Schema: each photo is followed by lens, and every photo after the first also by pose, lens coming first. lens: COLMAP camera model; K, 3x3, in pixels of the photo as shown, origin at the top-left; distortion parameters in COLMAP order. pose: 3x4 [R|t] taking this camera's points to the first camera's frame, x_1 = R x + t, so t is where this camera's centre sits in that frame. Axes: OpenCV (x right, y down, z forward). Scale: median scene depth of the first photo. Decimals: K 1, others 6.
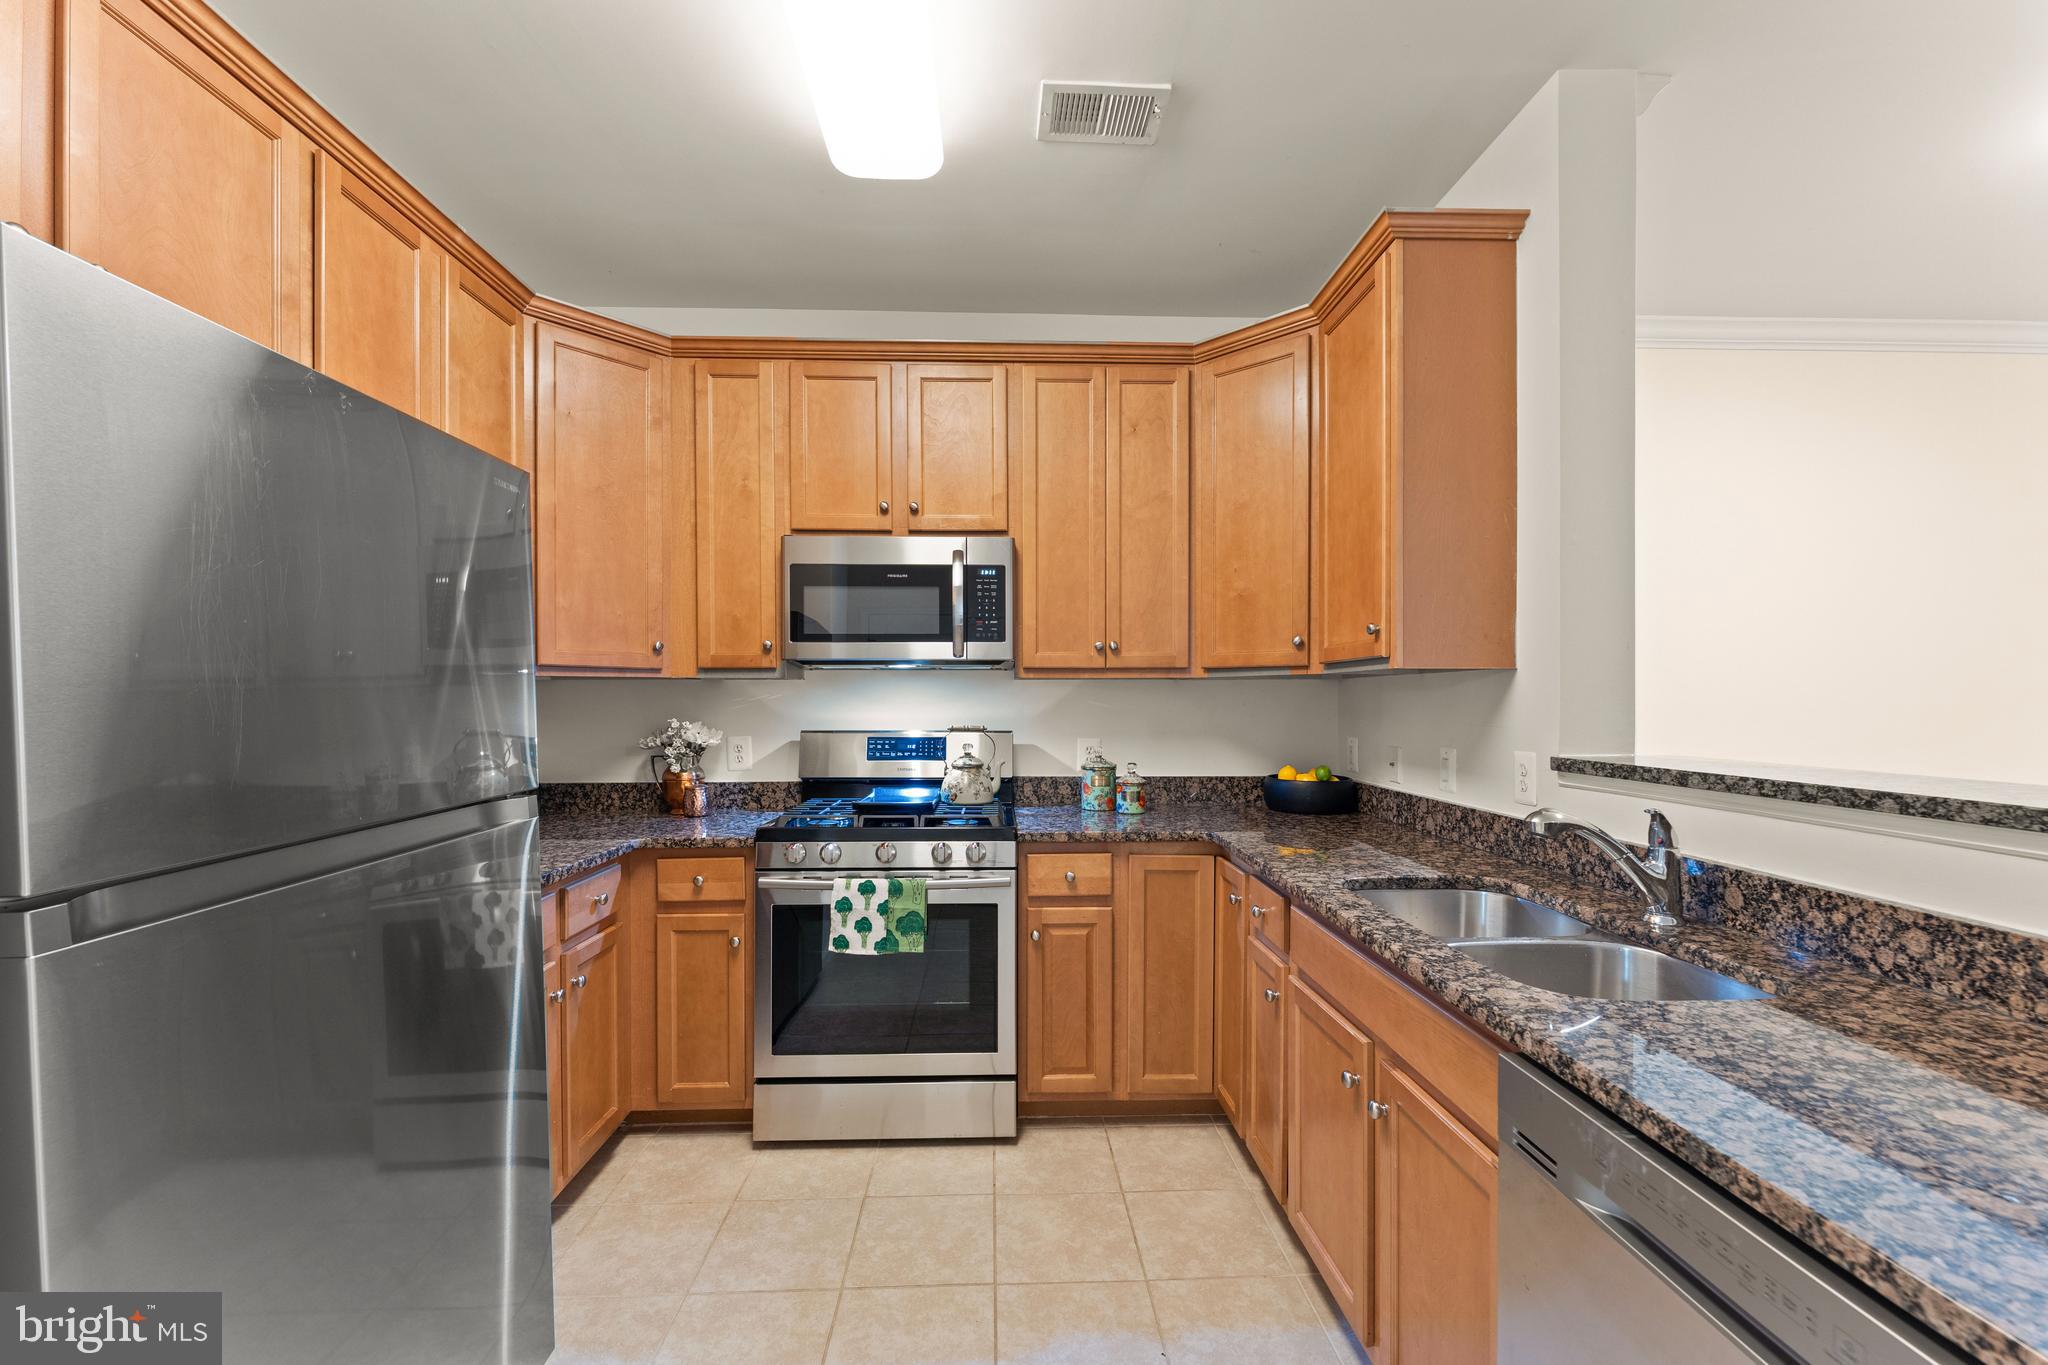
lens RADIAL K [[840.0, 0, 1003.0], [0, 840.0, 710.0], [0, 0, 1]] dist [0.001541, -0.000198]
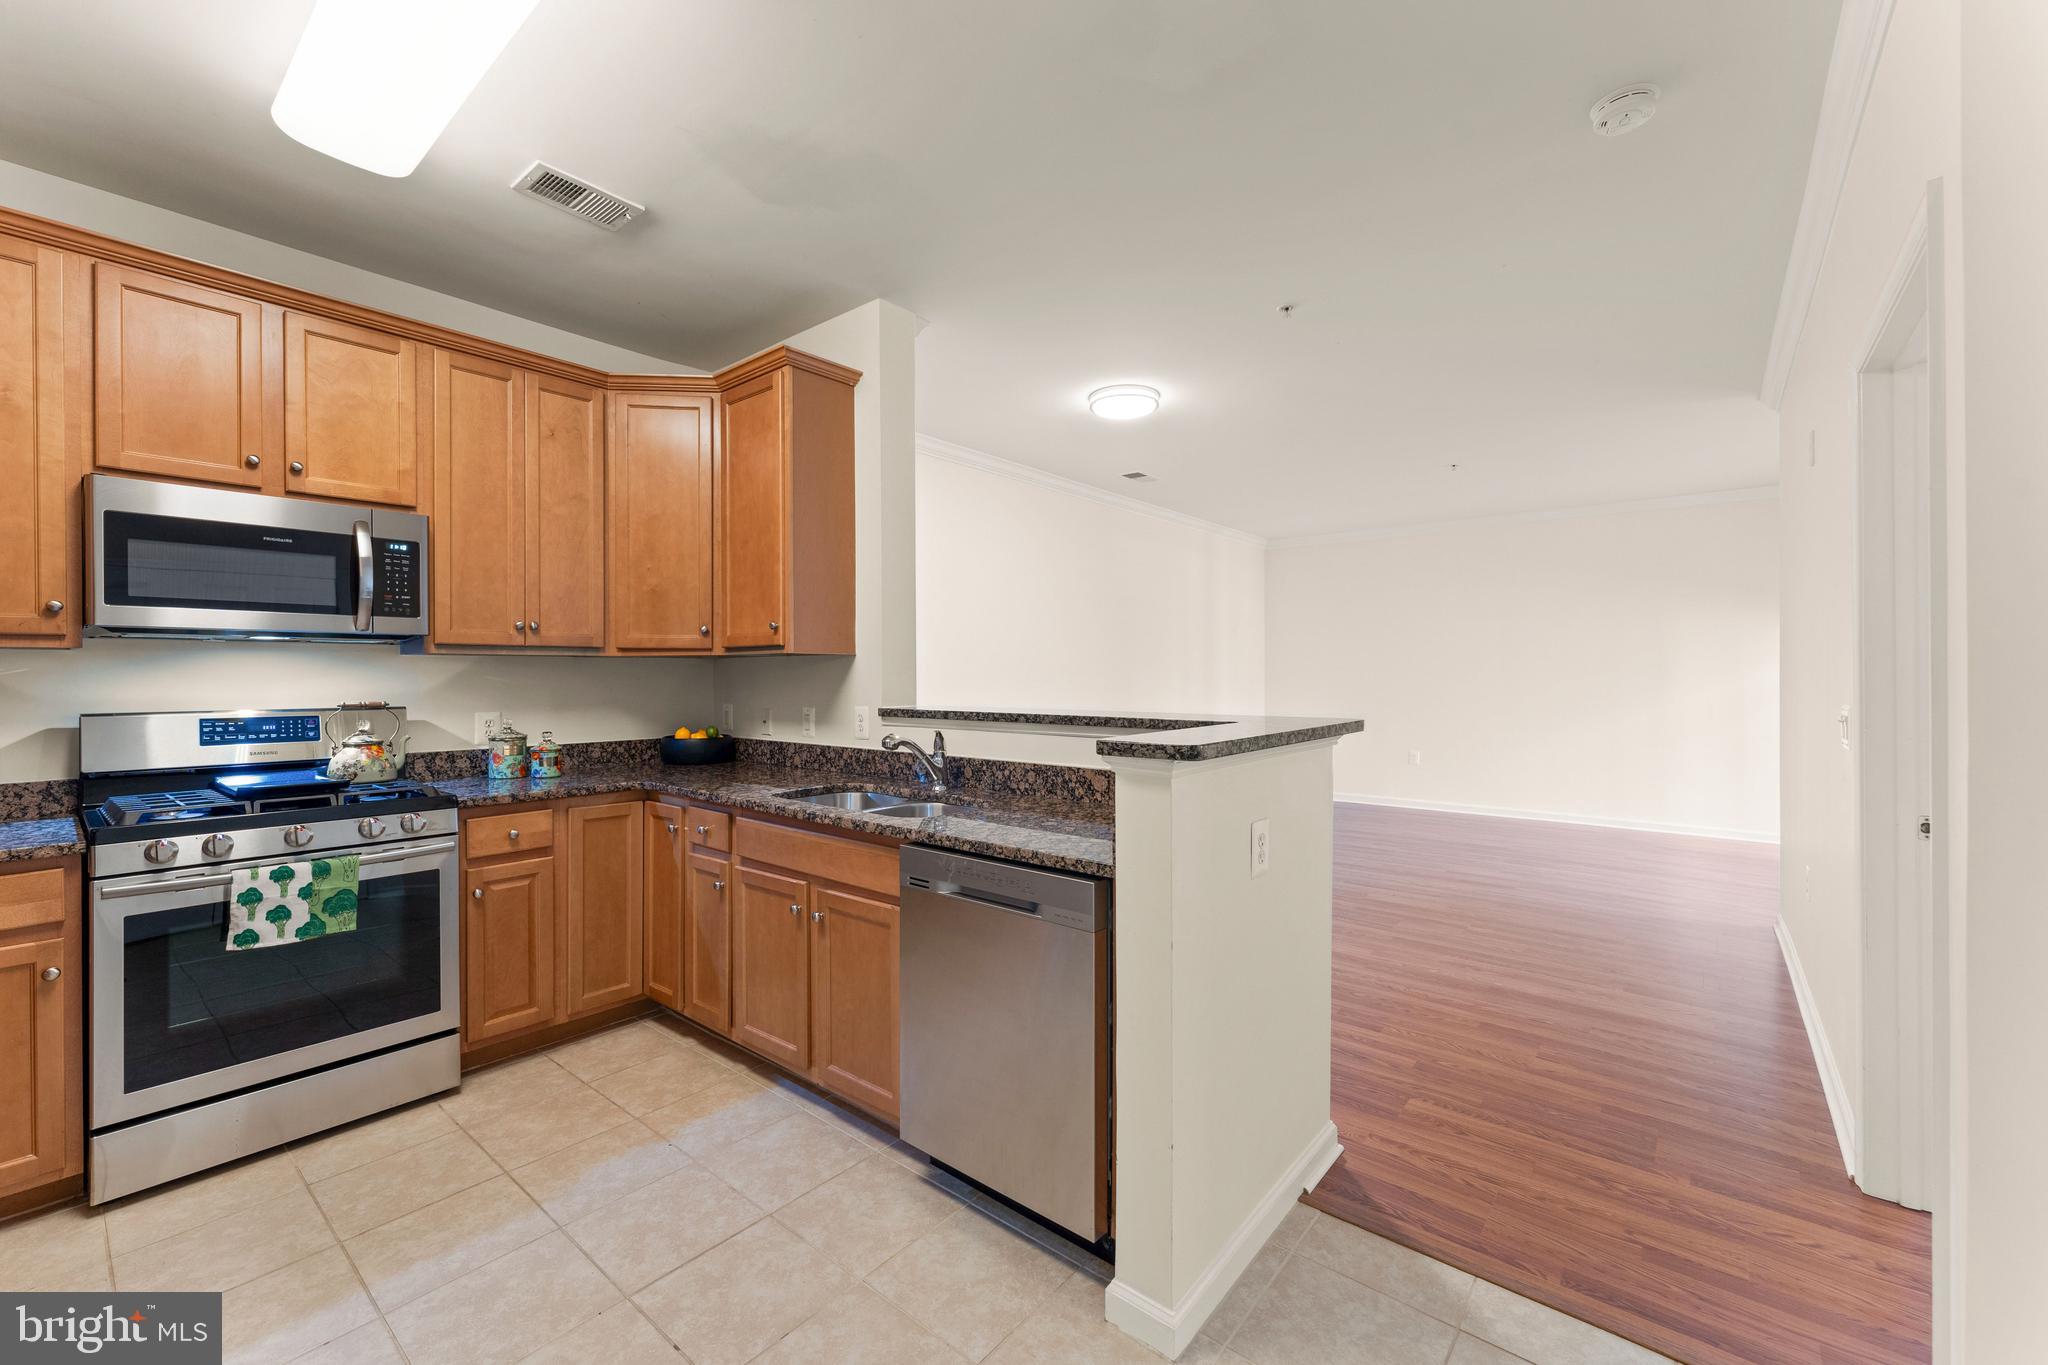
lens RADIAL K [[840.0, 0, 1003.0], [0, 840.0, 710.0], [0, 0, 1]] dist [0.001541, -0.000198]
pose [[0.681202, -0.031397, 0.731422, -0.283631], [0.010899, 0.999404, 0.032750, 0.005056], [-0.732015, -0.014338, 0.681138, -0.224828]]
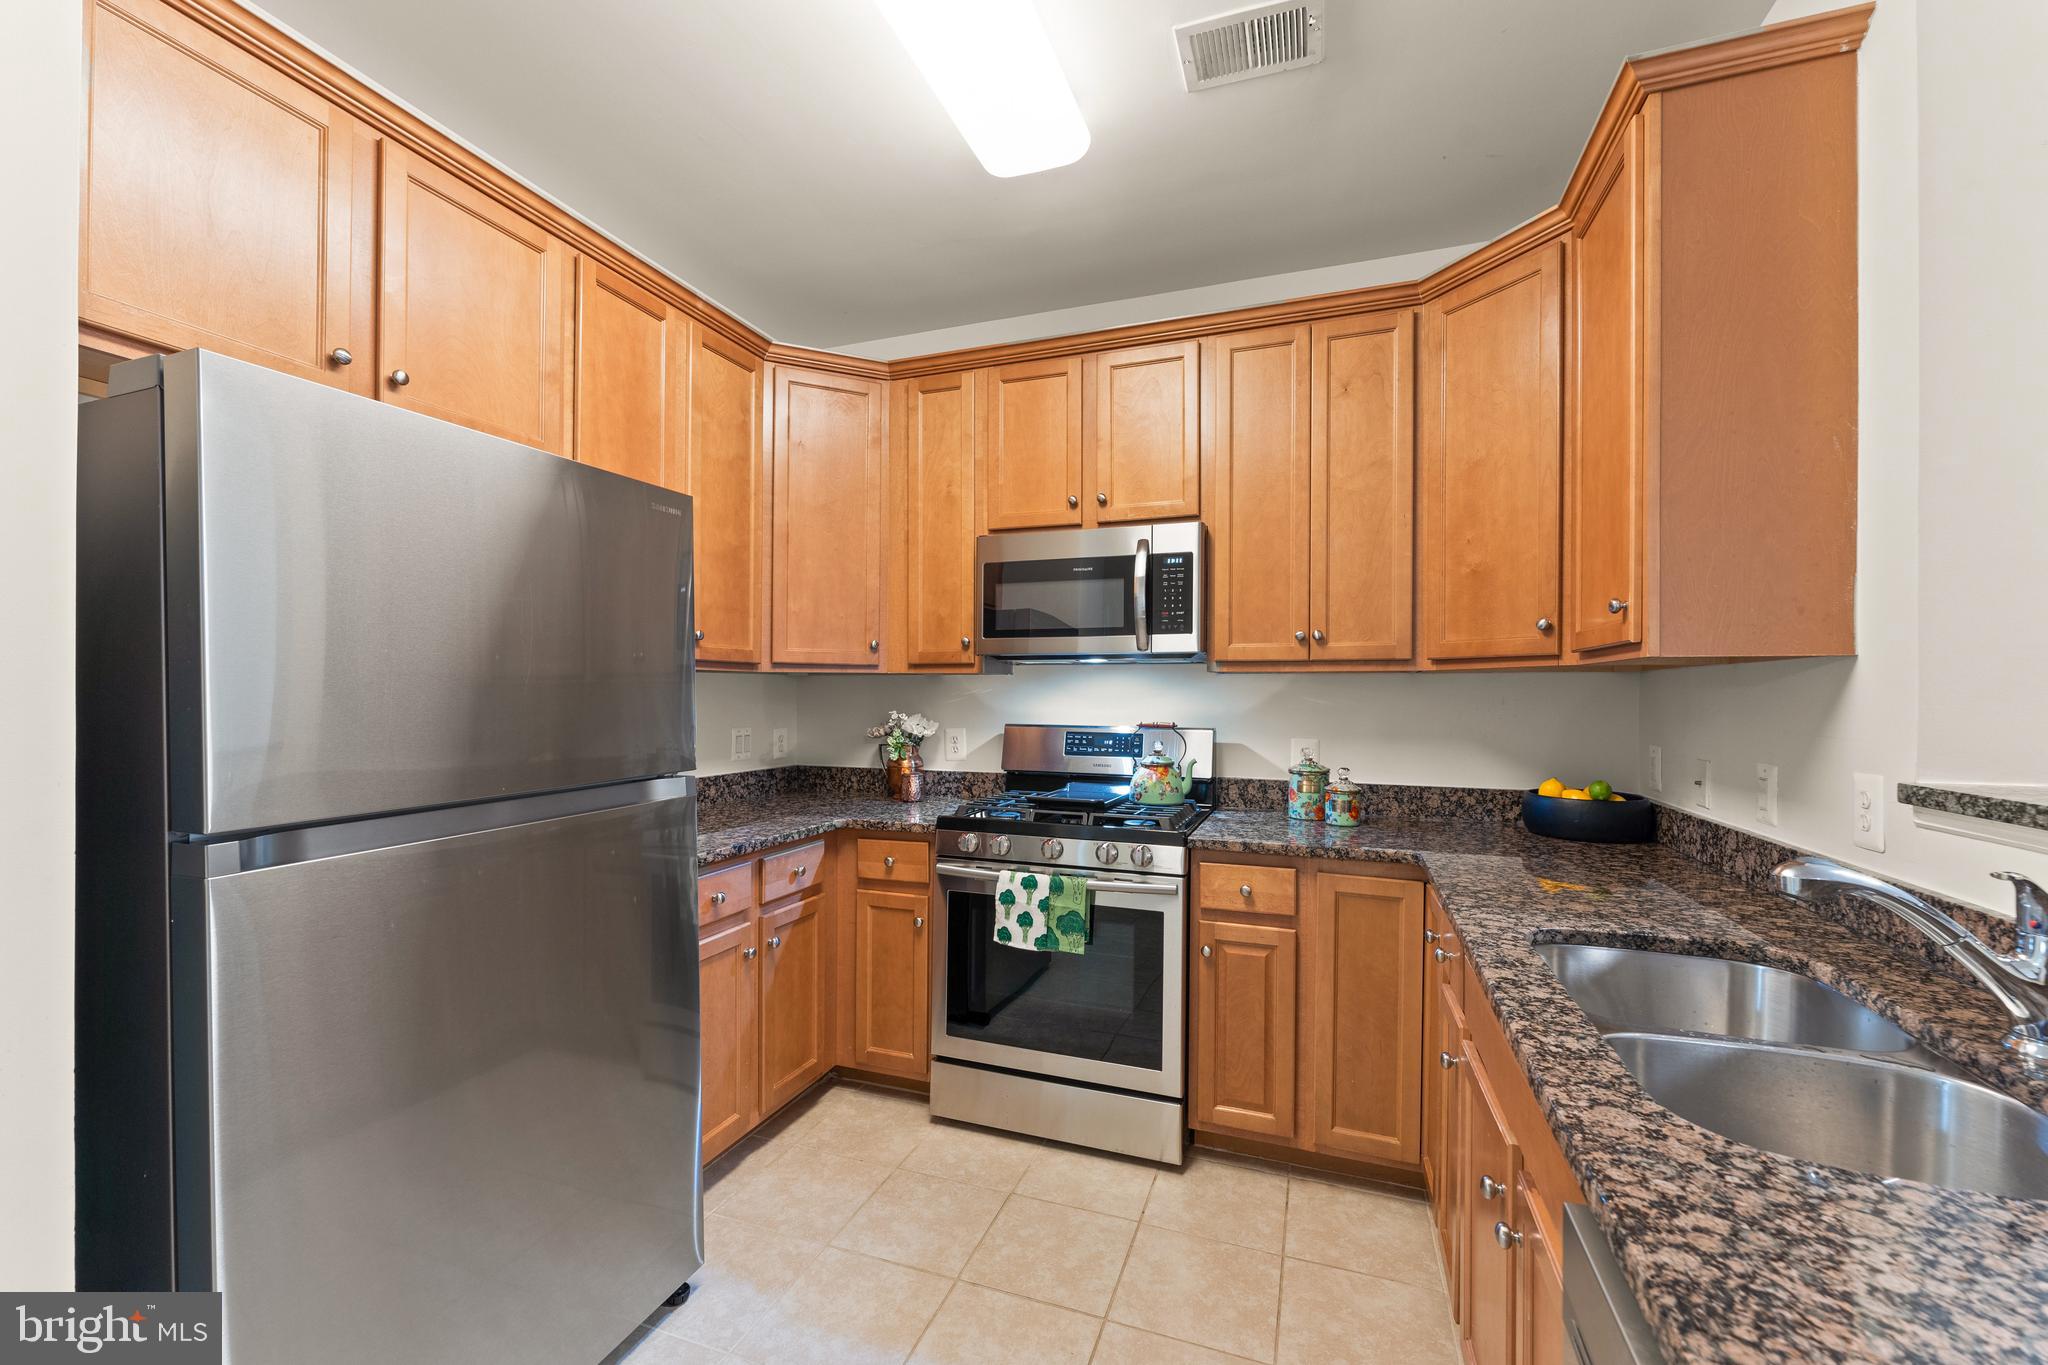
lens RADIAL K [[824.4, 0, 991.6], [0, 824.4, 696.5], [0, 0, 1]] dist [-0.000188, -0.000116]
pose [[0.925928, 0.006715, -0.377642, 0.158796], [-0.010495, 0.999913, -0.007953, -0.001190], [0.377555, 0.011327, 0.925918, 0.070001]]
